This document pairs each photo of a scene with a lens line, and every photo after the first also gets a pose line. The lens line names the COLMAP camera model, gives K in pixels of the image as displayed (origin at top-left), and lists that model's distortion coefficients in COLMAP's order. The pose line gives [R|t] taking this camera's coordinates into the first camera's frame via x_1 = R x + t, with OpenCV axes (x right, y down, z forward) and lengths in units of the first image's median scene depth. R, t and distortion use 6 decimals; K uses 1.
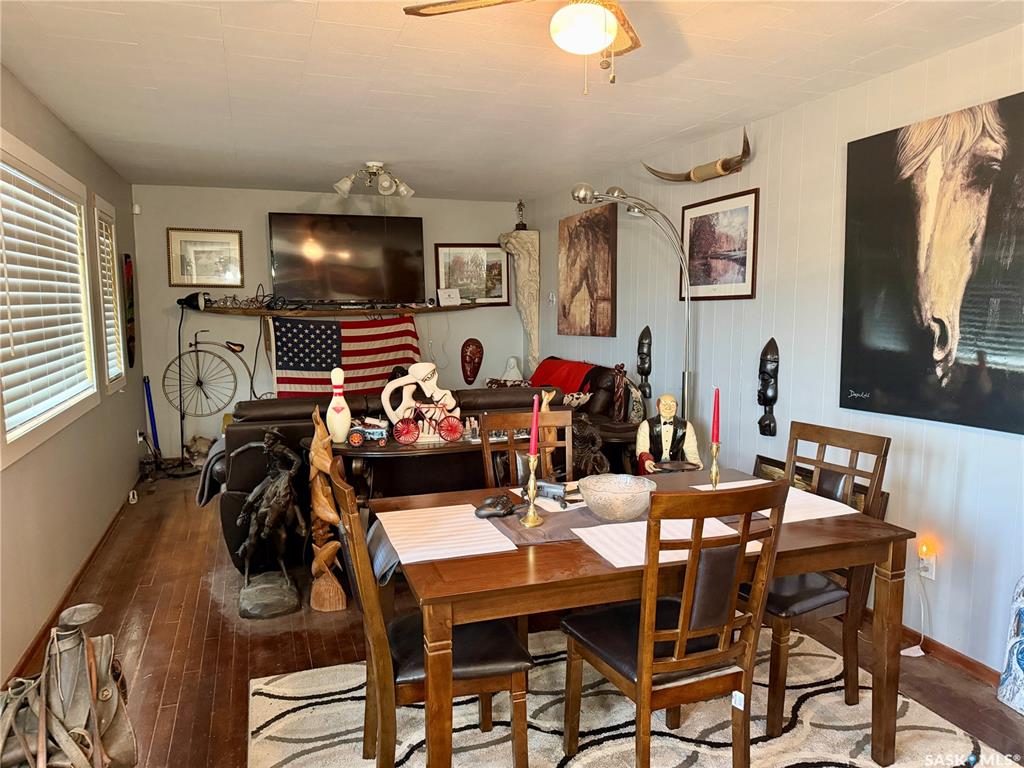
lens RADIAL K [[729.4, 0, 511.1], [0, 729.4, 387.7], [0, 0, 1]] dist [0.073094, -0.090928]
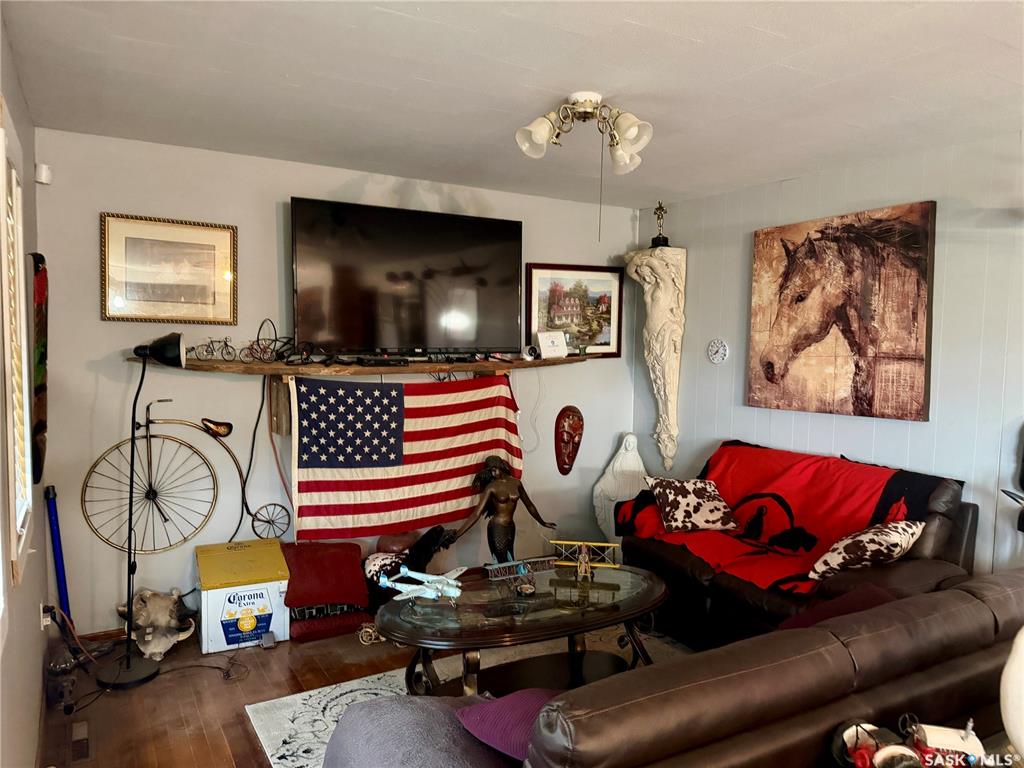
lens RADIAL K [[729.4, 0, 514.1], [0, 729.4, 388.9], [0, 0, 1]] dist [0.073094, -0.090928]
pose [[0.981674, 0.005541, 0.190486, -0.260429], [0.003250, 0.998945, -0.045810, -0.058820], [-0.190539, 0.045589, 0.980621, 0.398046]]
